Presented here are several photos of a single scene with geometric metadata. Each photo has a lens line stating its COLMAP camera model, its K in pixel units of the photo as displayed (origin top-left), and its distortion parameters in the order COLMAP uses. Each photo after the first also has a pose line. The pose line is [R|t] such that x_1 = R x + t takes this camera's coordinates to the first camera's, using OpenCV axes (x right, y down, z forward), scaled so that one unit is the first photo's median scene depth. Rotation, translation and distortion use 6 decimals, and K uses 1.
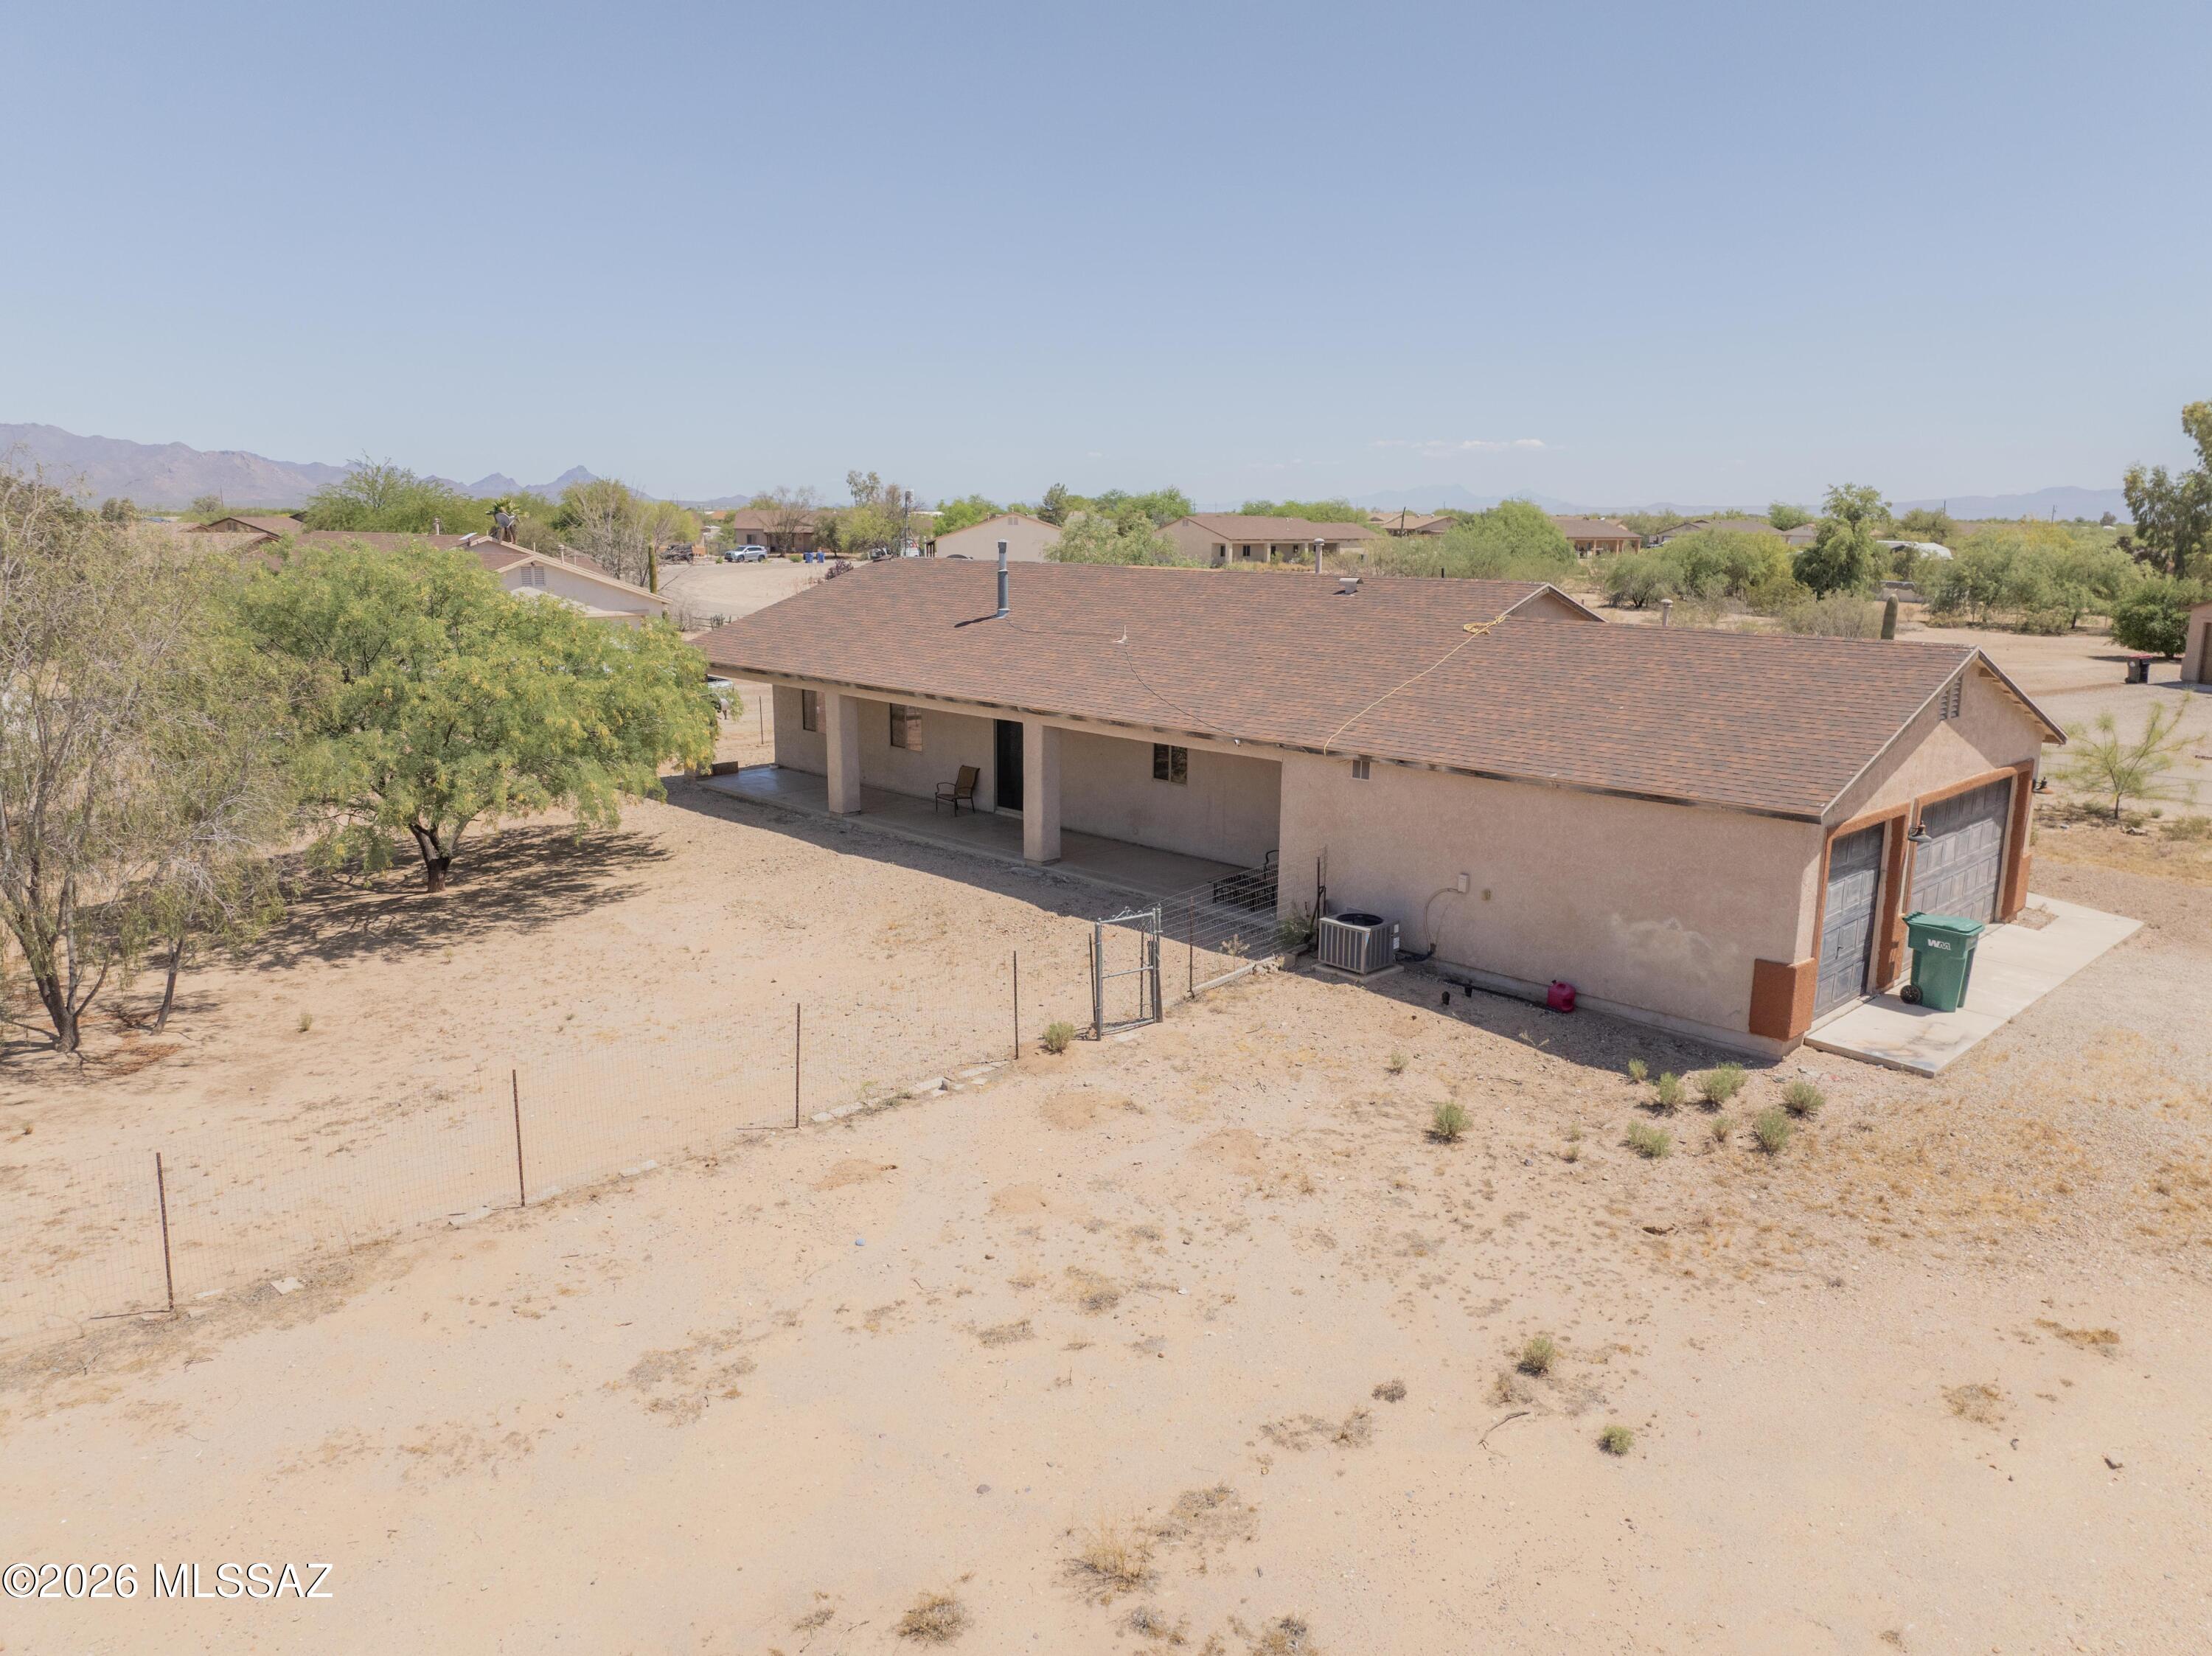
lens RADIAL K [[1566.3, 0, 1099.6], [0, 1566.3, 818.7], [0, 0, 1]] dist [-0.048501, 0.019879]
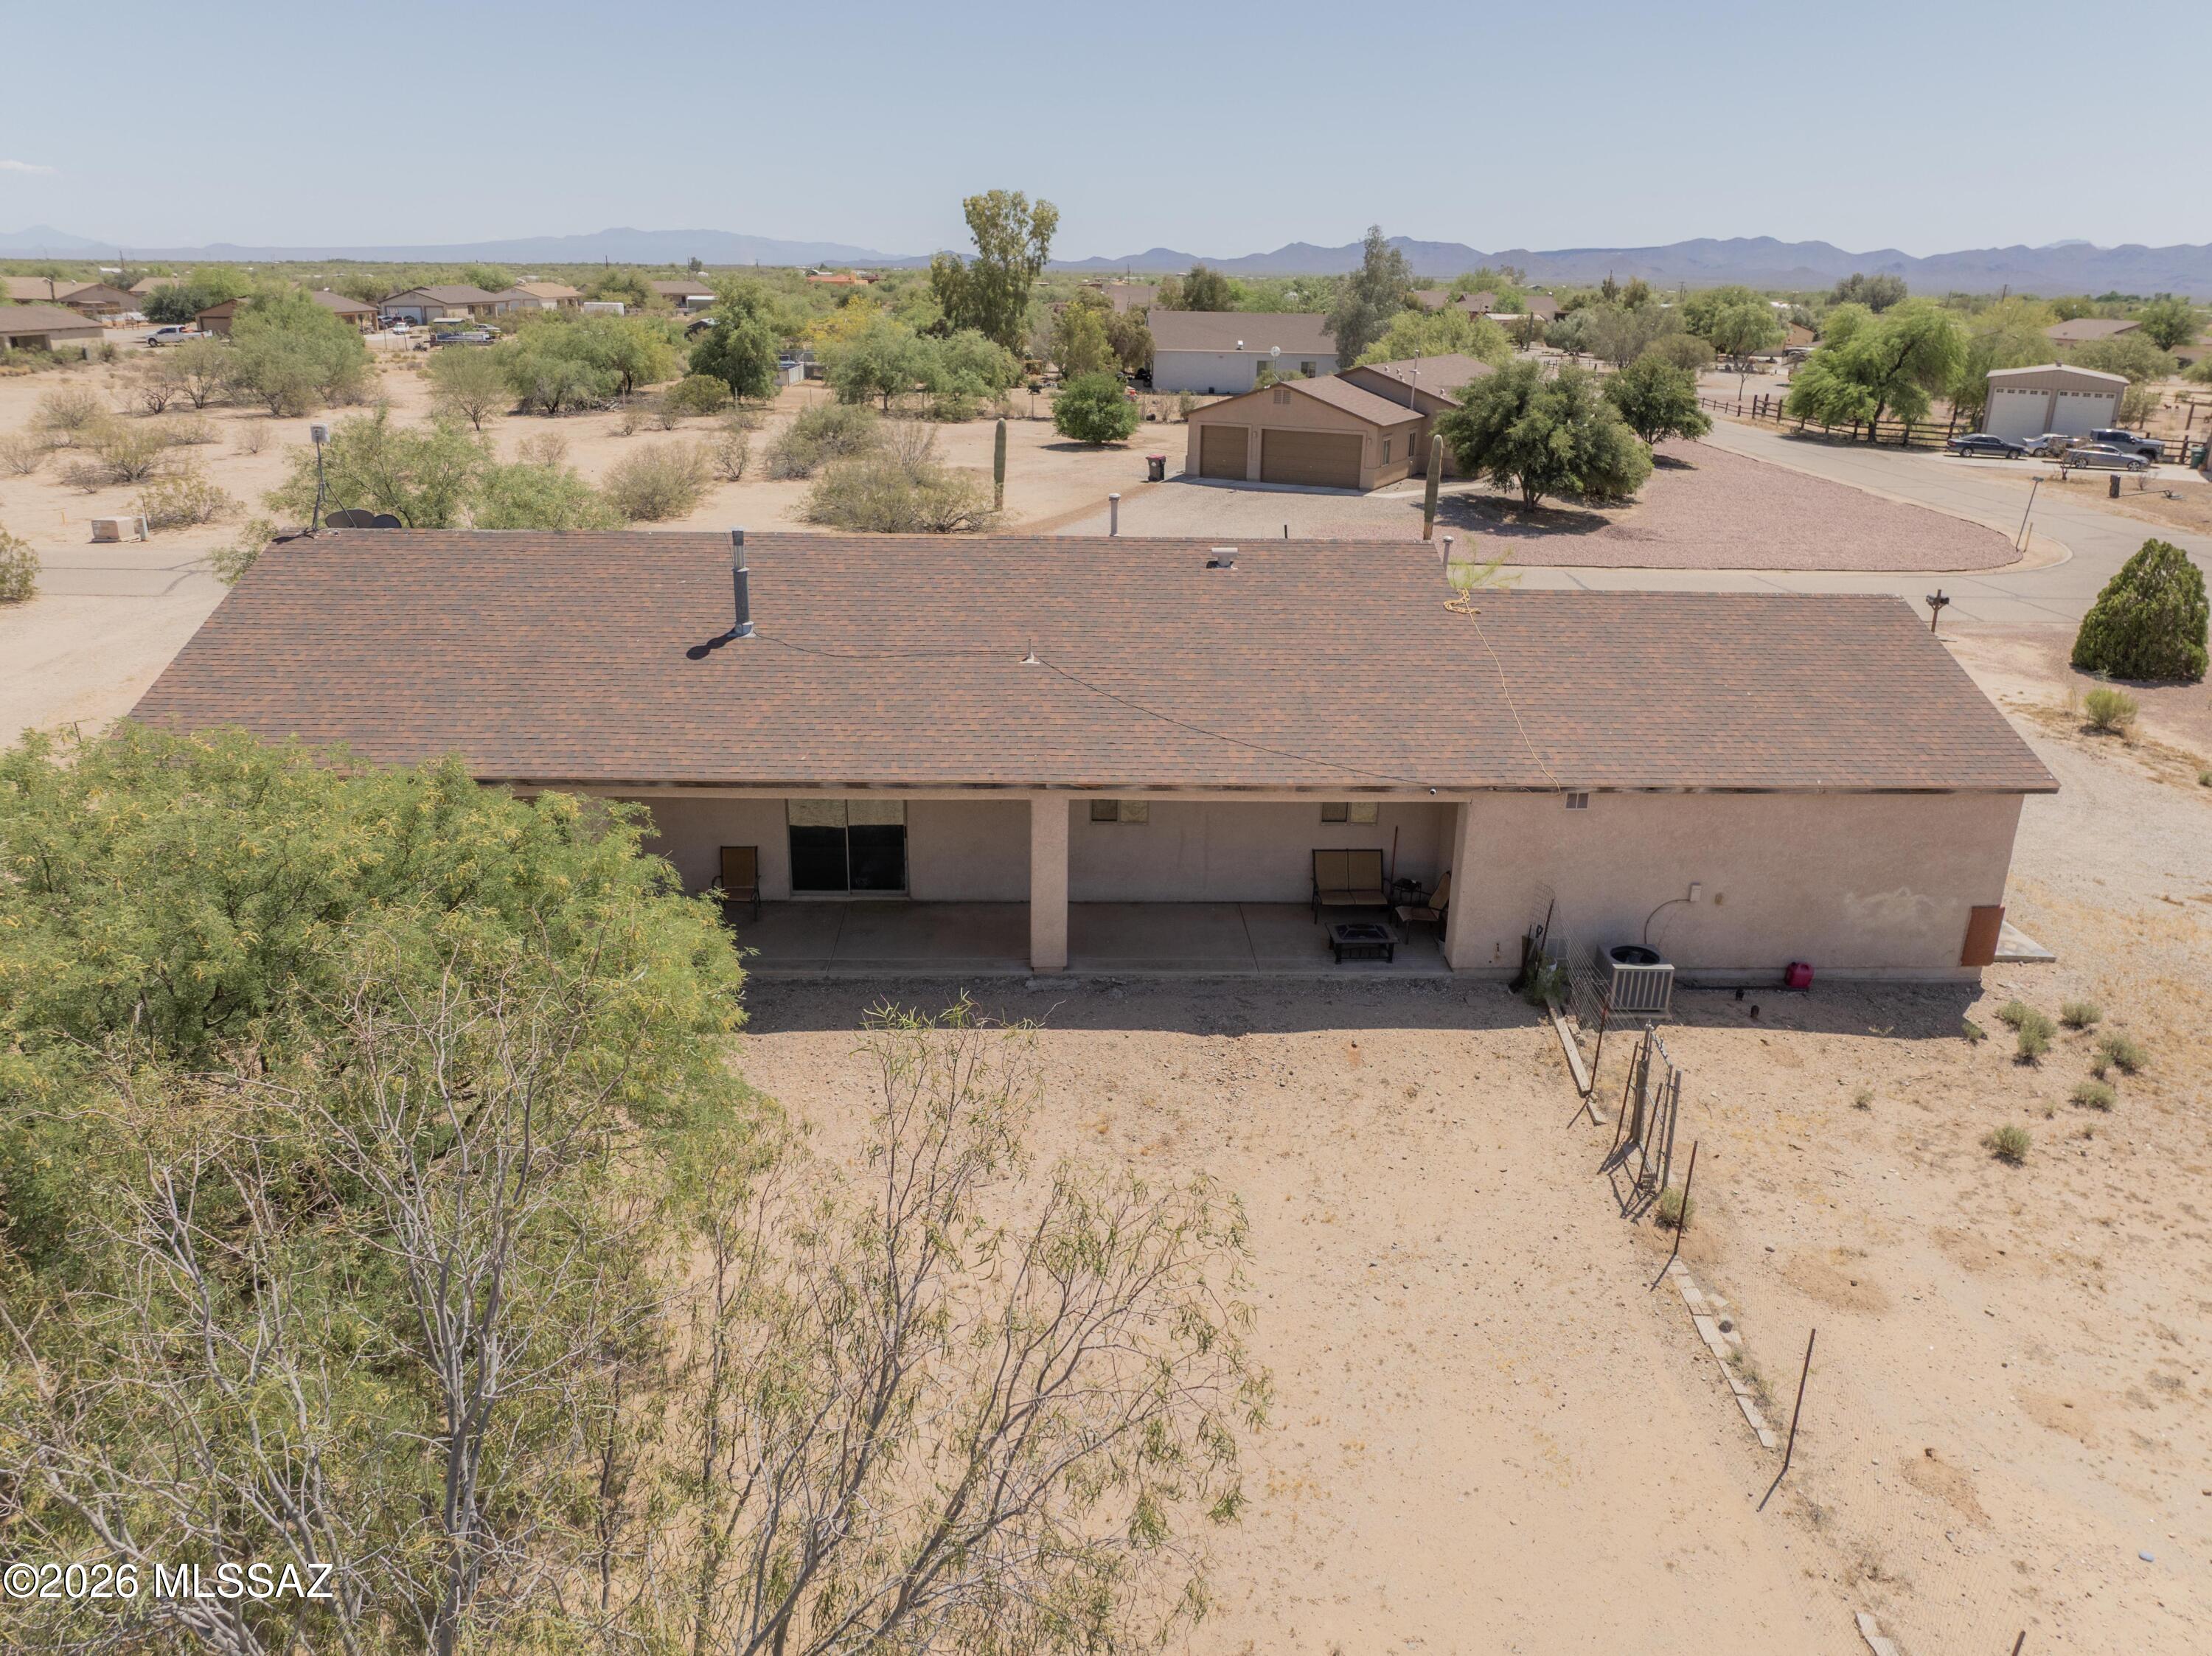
lens RADIAL K [[1566.3, 0, 1114.1], [0, 1566.3, 814.5], [0, 0, 1]] dist [-0.048501, 0.019879]
pose [[0.666833, -0.239886, 0.705541, -0.711777], [0.128982, 0.969636, 0.207774, -0.263602], [-0.733960, -0.047548, 0.677526, 0.583696]]
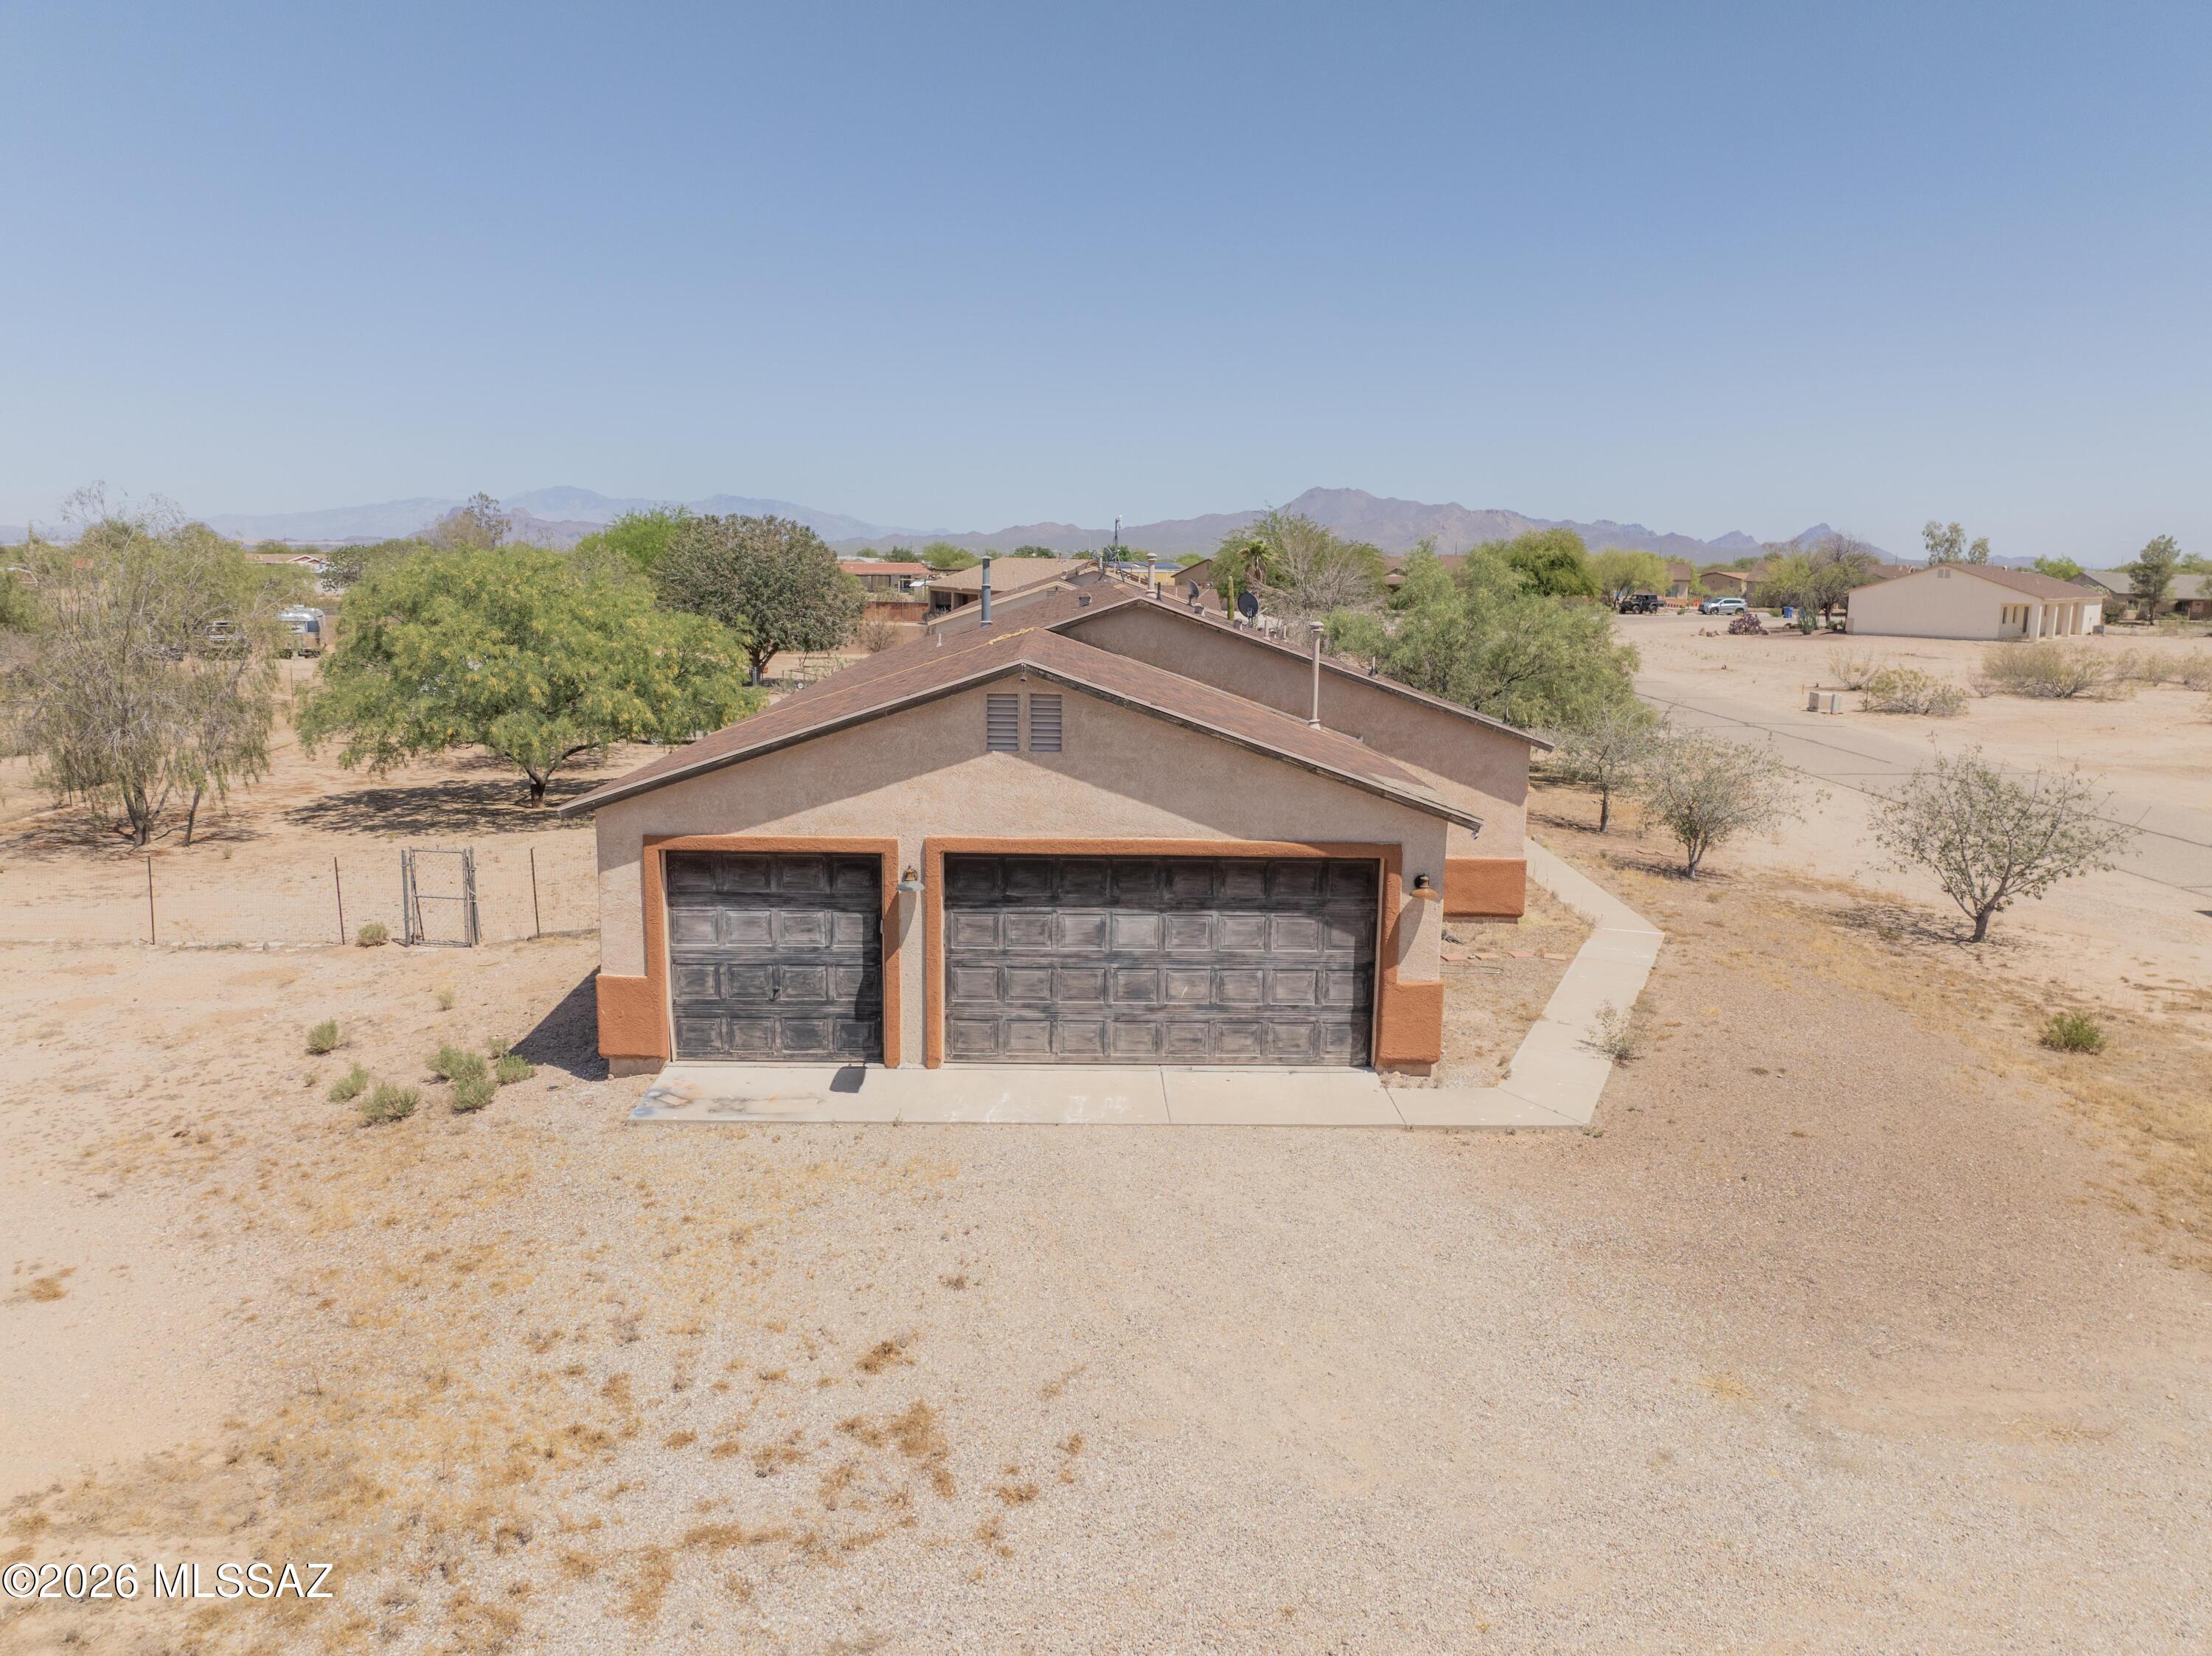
lens RADIAL K [[1566.3, 0, 1103.8], [0, 1566.3, 831.2], [0, 0, 1]] dist [-0.048501, 0.019879]
pose [[0.729593, 0.119774, -0.673312, 1.080031], [-0.138751, 0.989992, 0.025759, -0.047498], [0.669658, 0.074629, 0.738910, 0.425333]]
